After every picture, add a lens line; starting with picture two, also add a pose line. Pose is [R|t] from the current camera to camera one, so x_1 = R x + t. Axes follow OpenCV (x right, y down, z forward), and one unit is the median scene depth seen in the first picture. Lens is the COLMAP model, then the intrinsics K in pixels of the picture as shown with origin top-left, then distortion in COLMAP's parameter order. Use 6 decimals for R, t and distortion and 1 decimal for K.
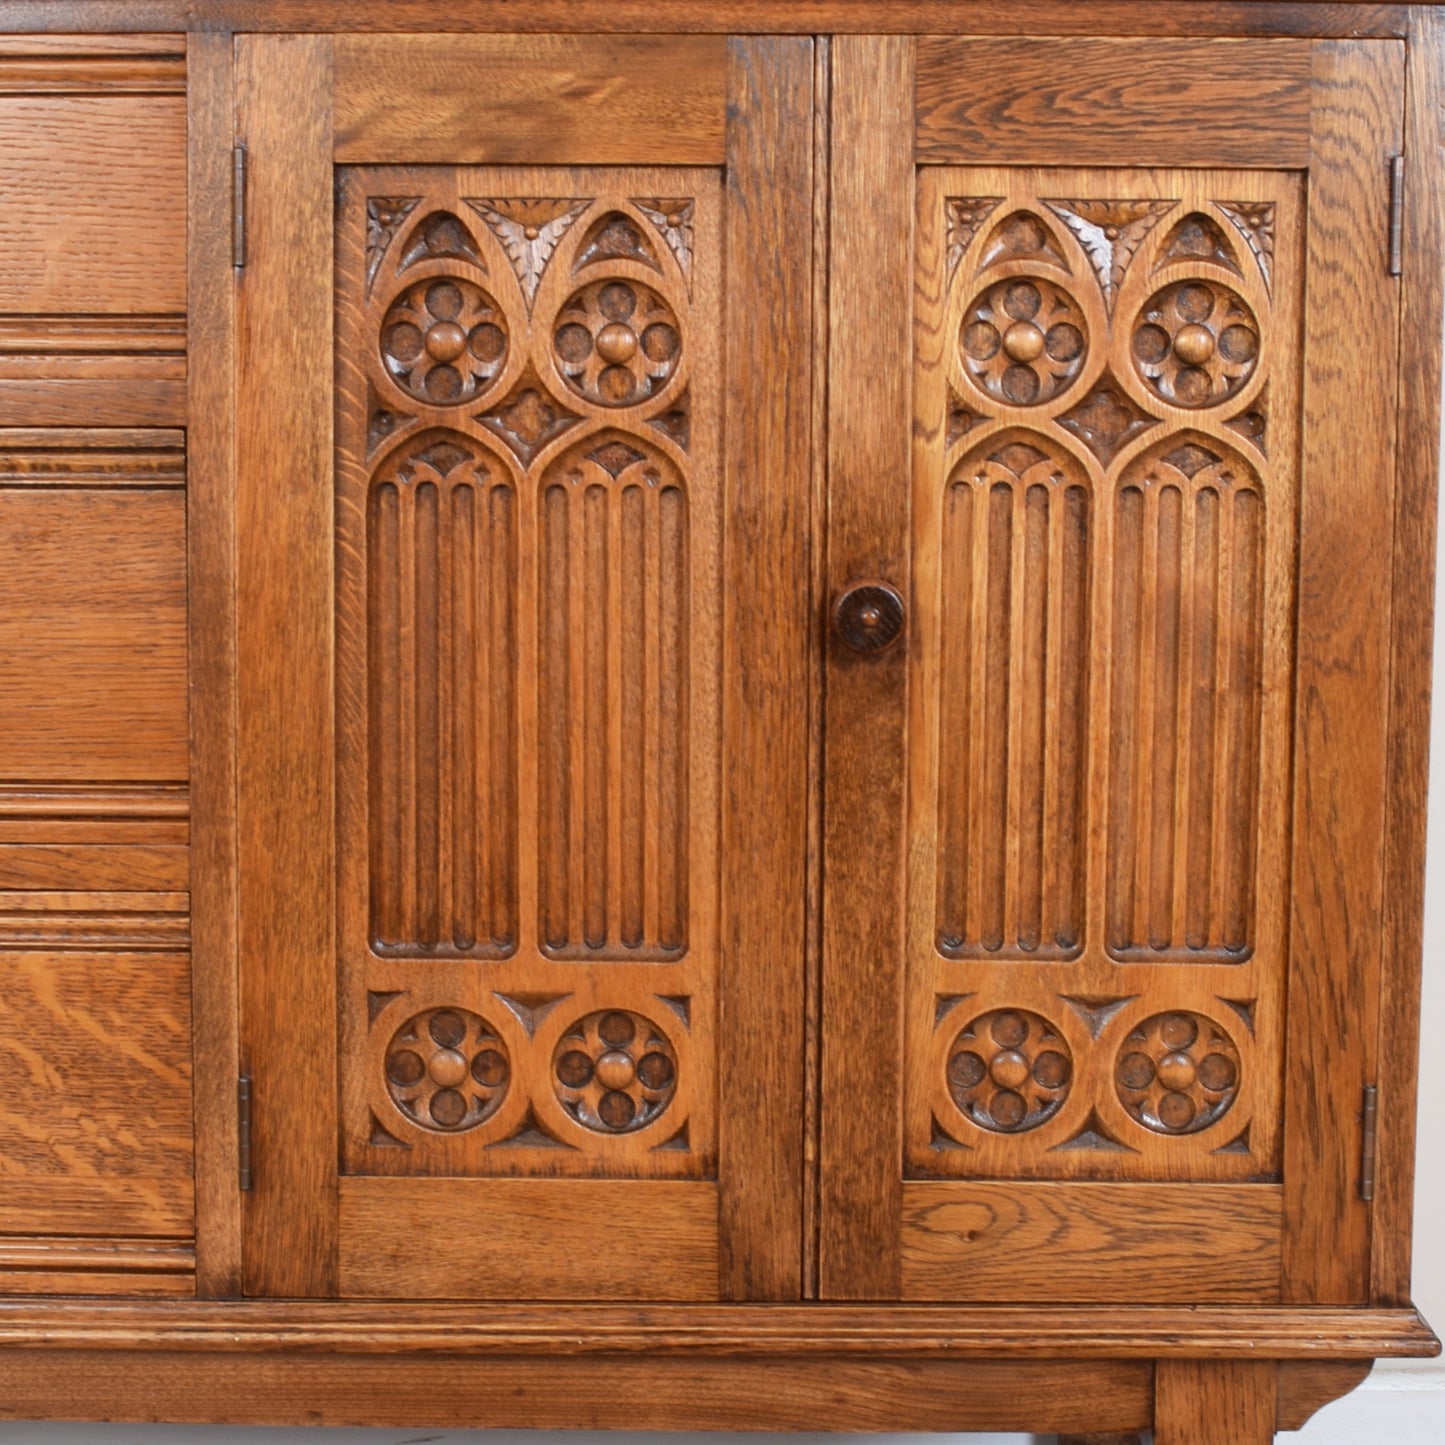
lens RADIAL K [[3075.9, 0, 721.2], [0, 3075.9, 720.5], [0, 0, 1]] dist [-0.125304, 0.200045]
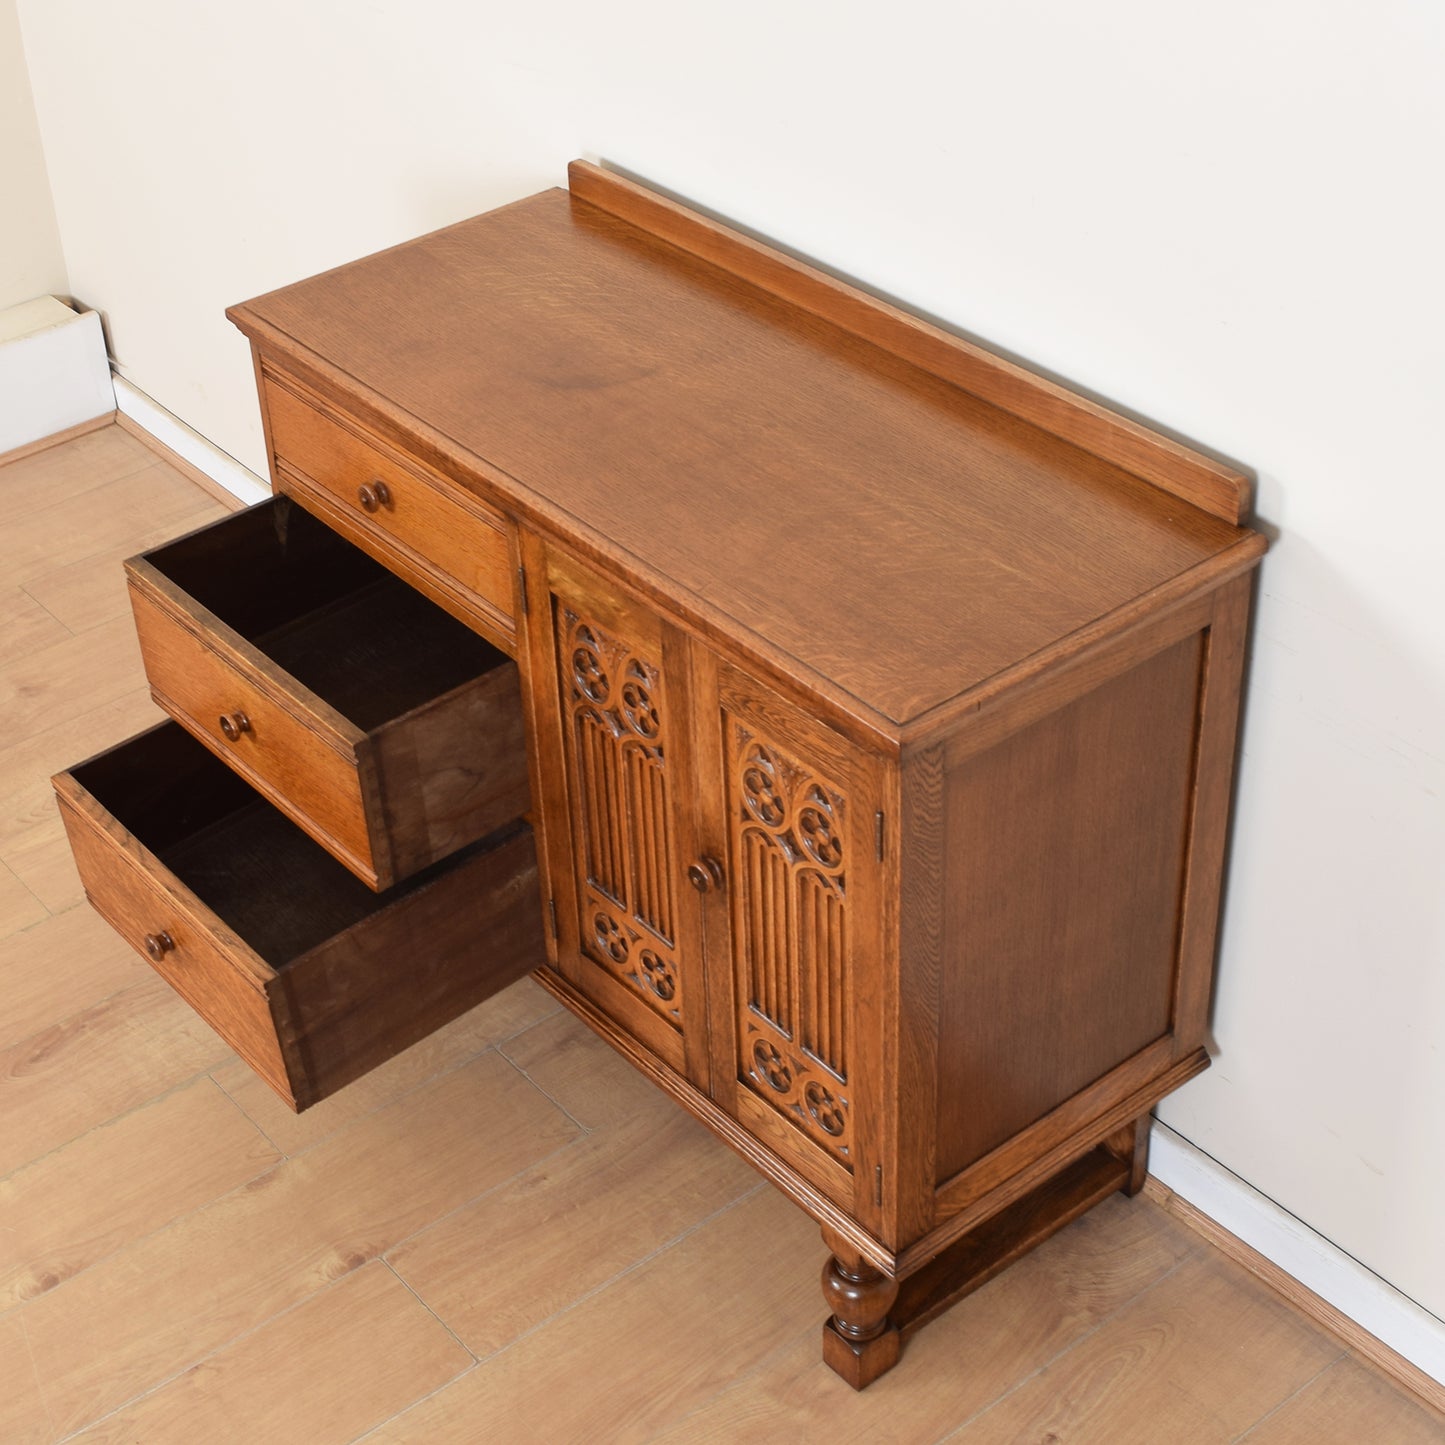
lens RADIAL K [[2508.6, 0, 653.9], [0, 2508.6, 688.8], [0, 0, 1]] dist [-0.084949, -0.022147]
pose [[0.629293, 0.415970, -0.656476, 1.081403], [-0.028670, 0.856552, 0.515263, -1.009741], [0.776639, -0.305430, 0.550948, 0.059831]]
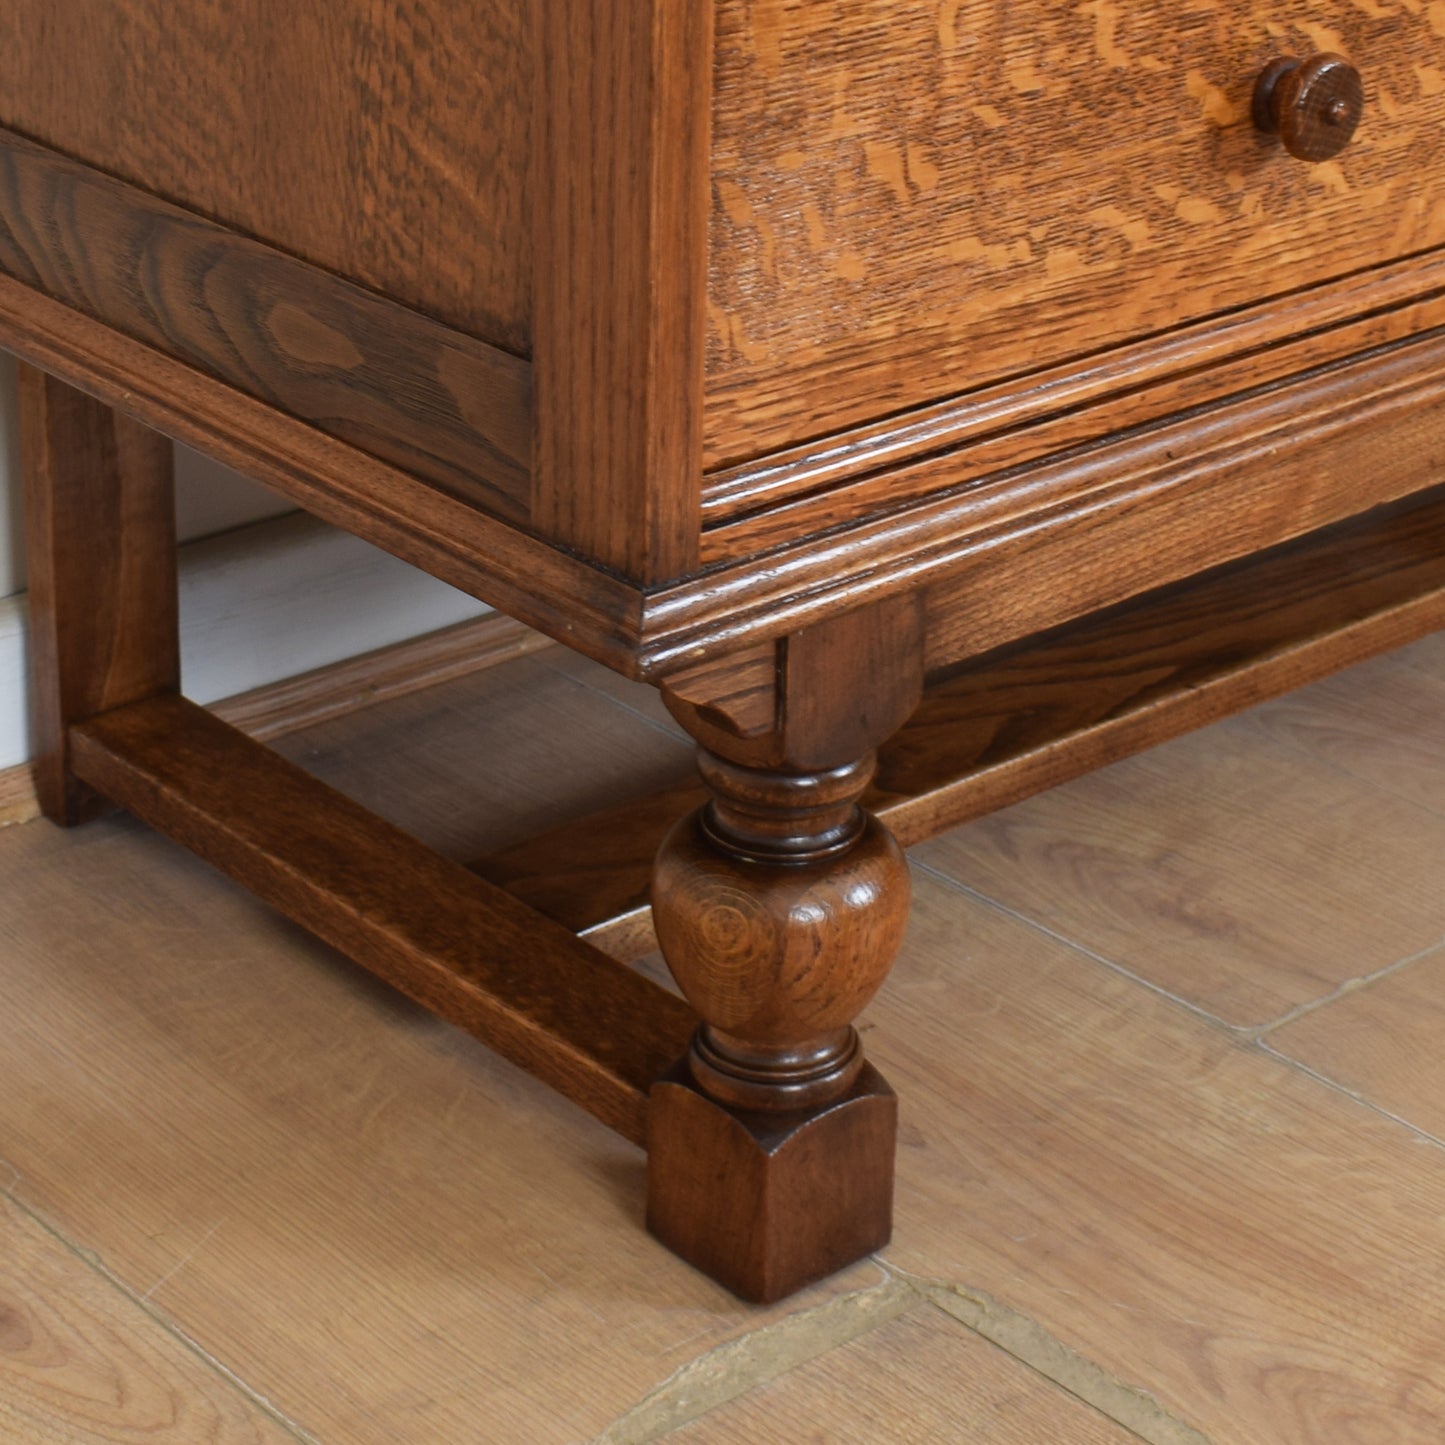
lens RADIAL K [[3622.4, 0, 680.4], [0, 3622.4, 329.2], [0, 0, 1]] dist [-0.078089, -0.079423]
pose [[0.749816, -0.216887, 0.625088, -0.941404], [0.059998, 0.963143, 0.262211, -0.043648], [-0.658920, -0.159106, 0.735194, 0.504342]]
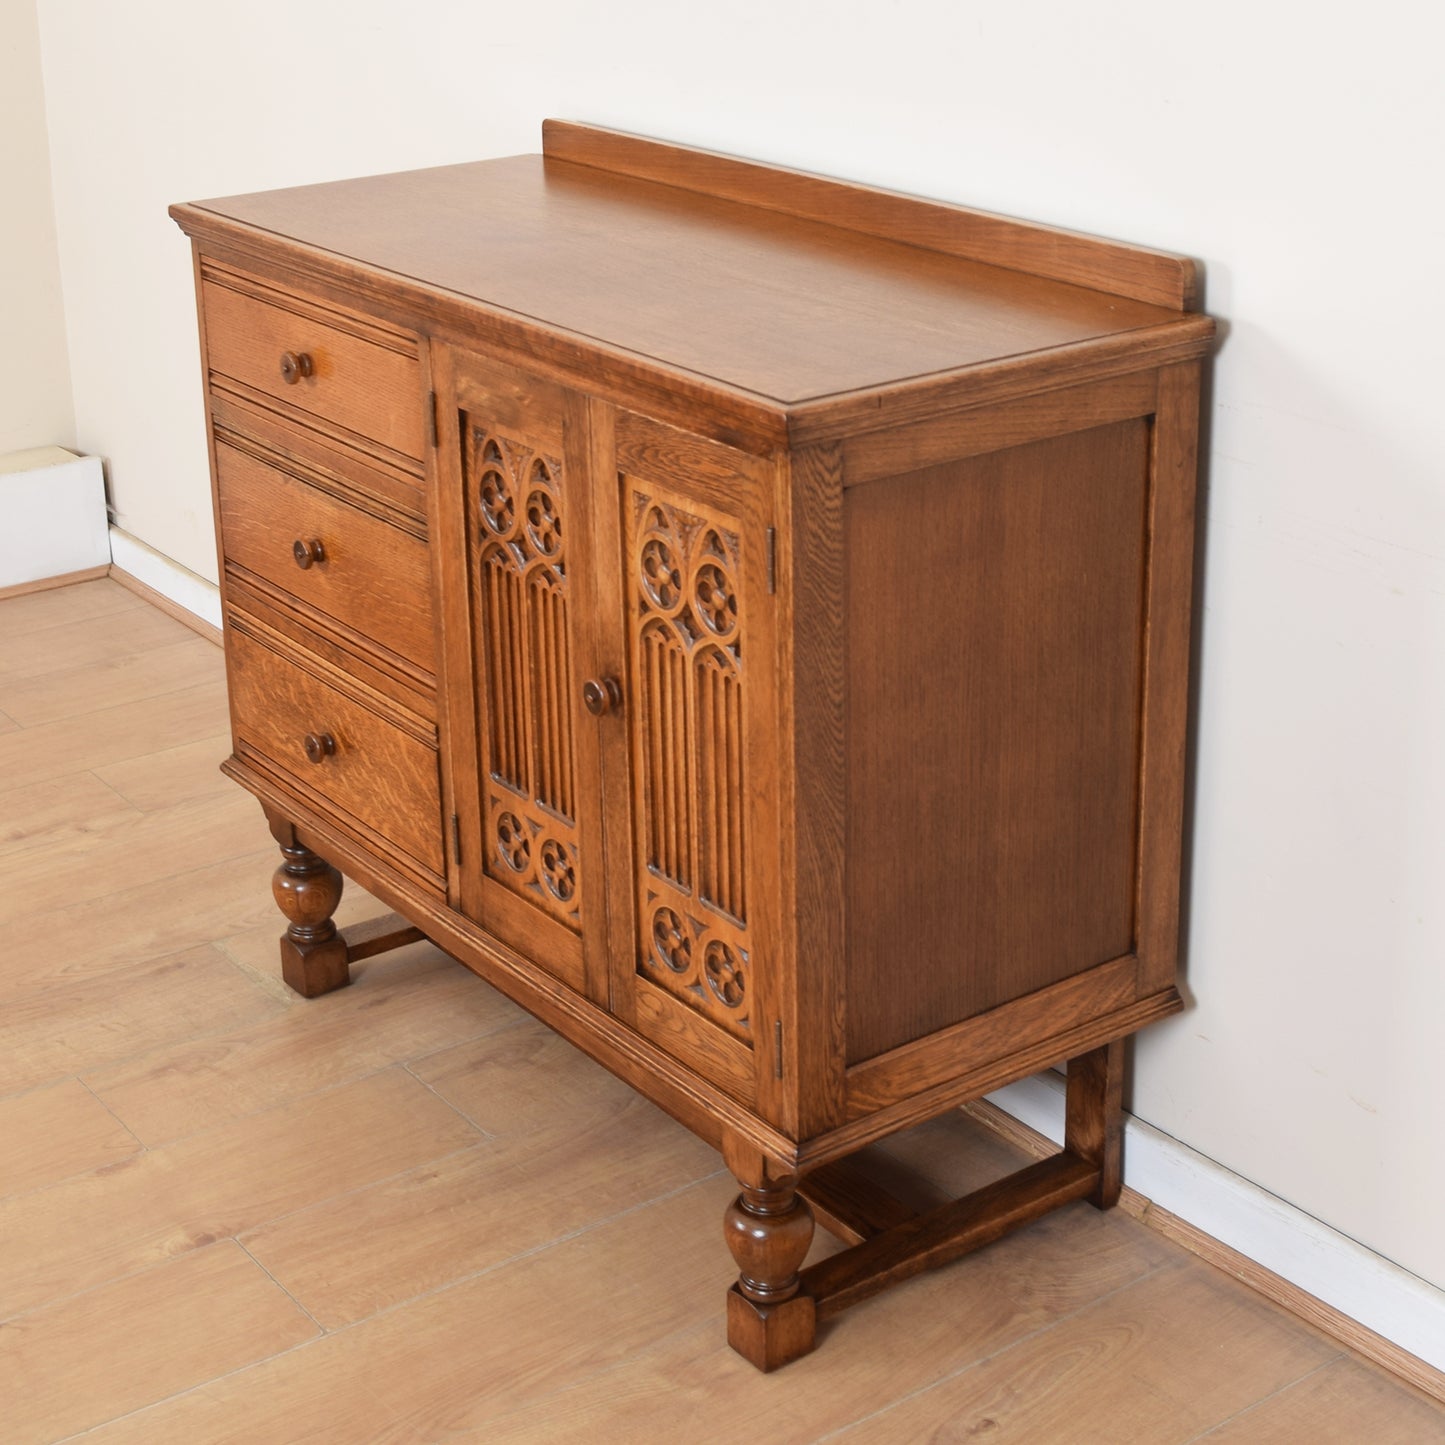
lens RADIAL K [[2590.9, 0, 773.4], [0, 2590.9, 572.2], [0, 0, 1]] dist [-0.098023, 0.048685]
pose [[0.612667, 0.243408, -0.751925, 1.273084], [-0.067606, 0.964047, 0.256990, -0.515674], [0.787444, -0.106614, 0.607096, 0.115726]]
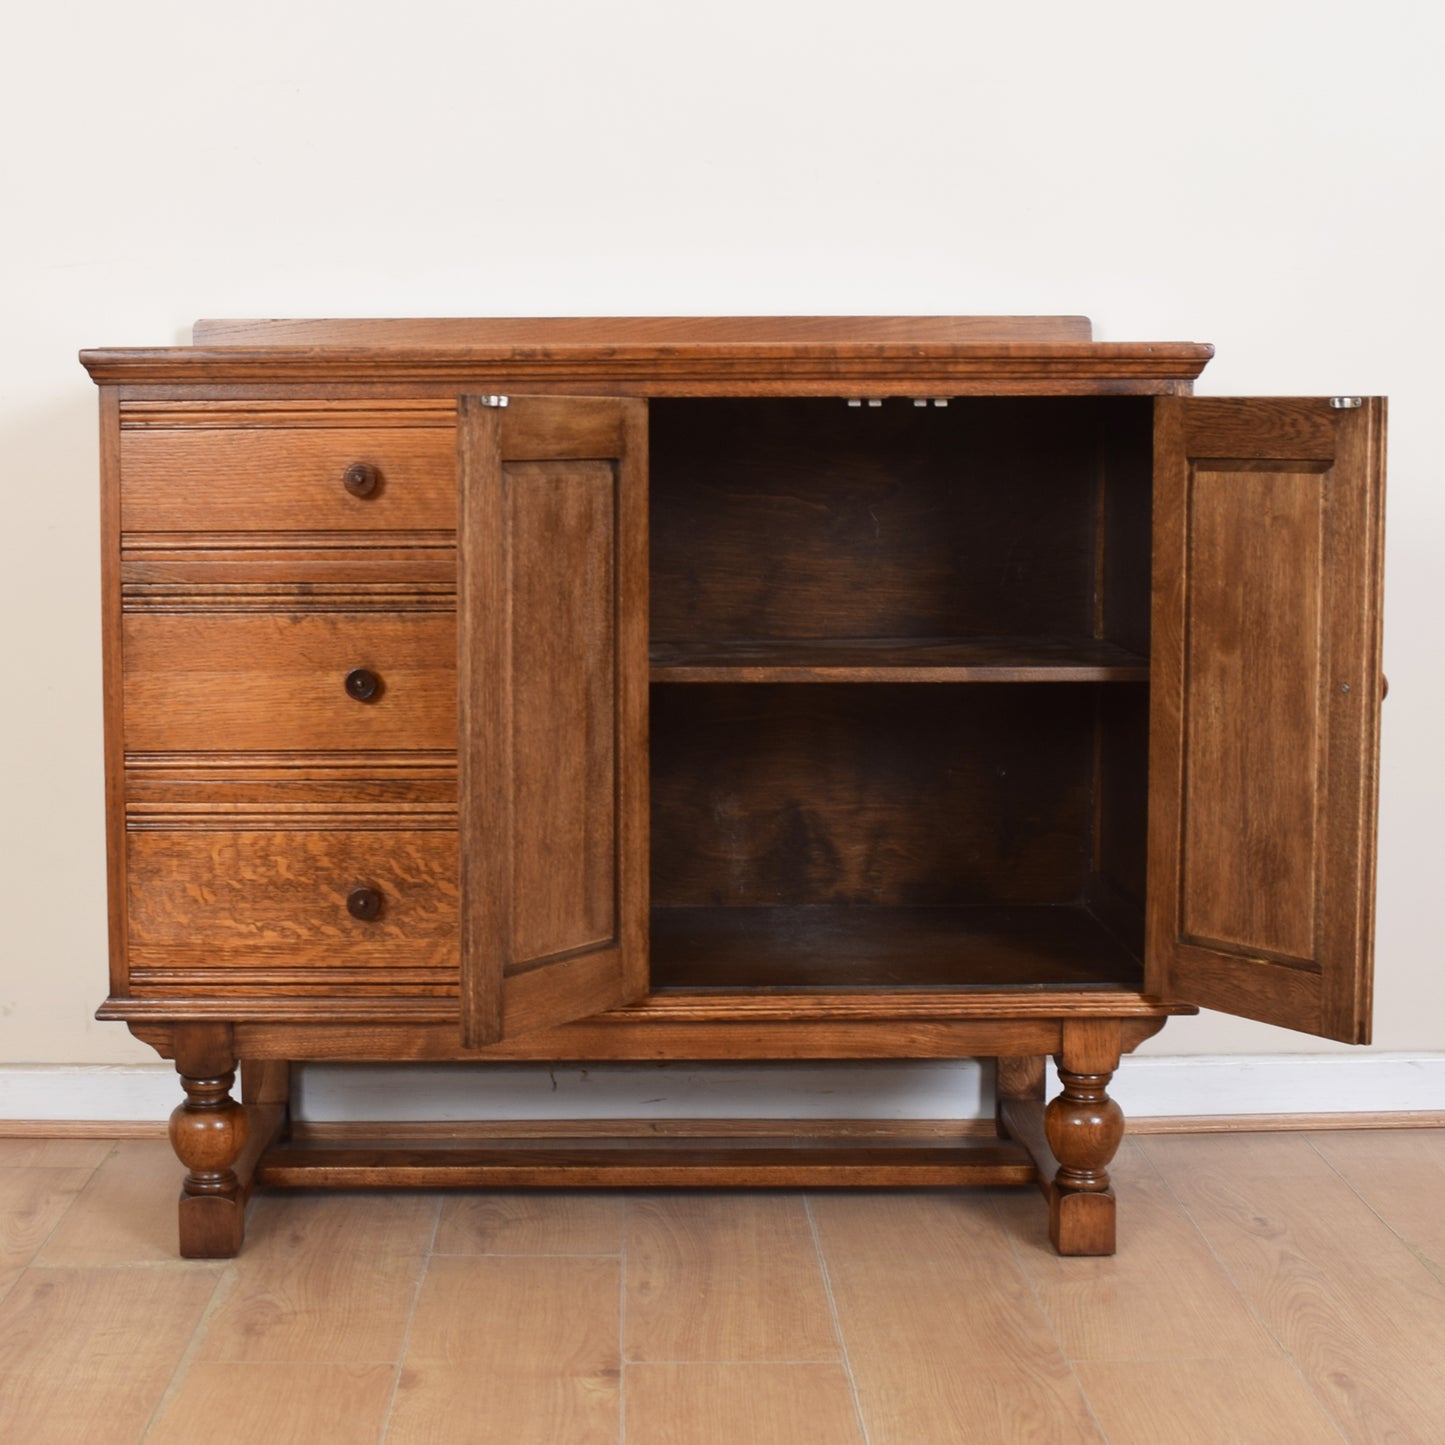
lens RADIAL K [[2527.3, 0, 609.1], [0, 2527.3, 642.6], [0, 0, 1]] dist [-0.059751, -0.216999]
pose [[0.999875, -0.012218, 0.010084, -0.185920], [0.012442, 0.999670, -0.022457, -0.013989], [-0.009806, 0.022579, 0.999697, -0.738639]]
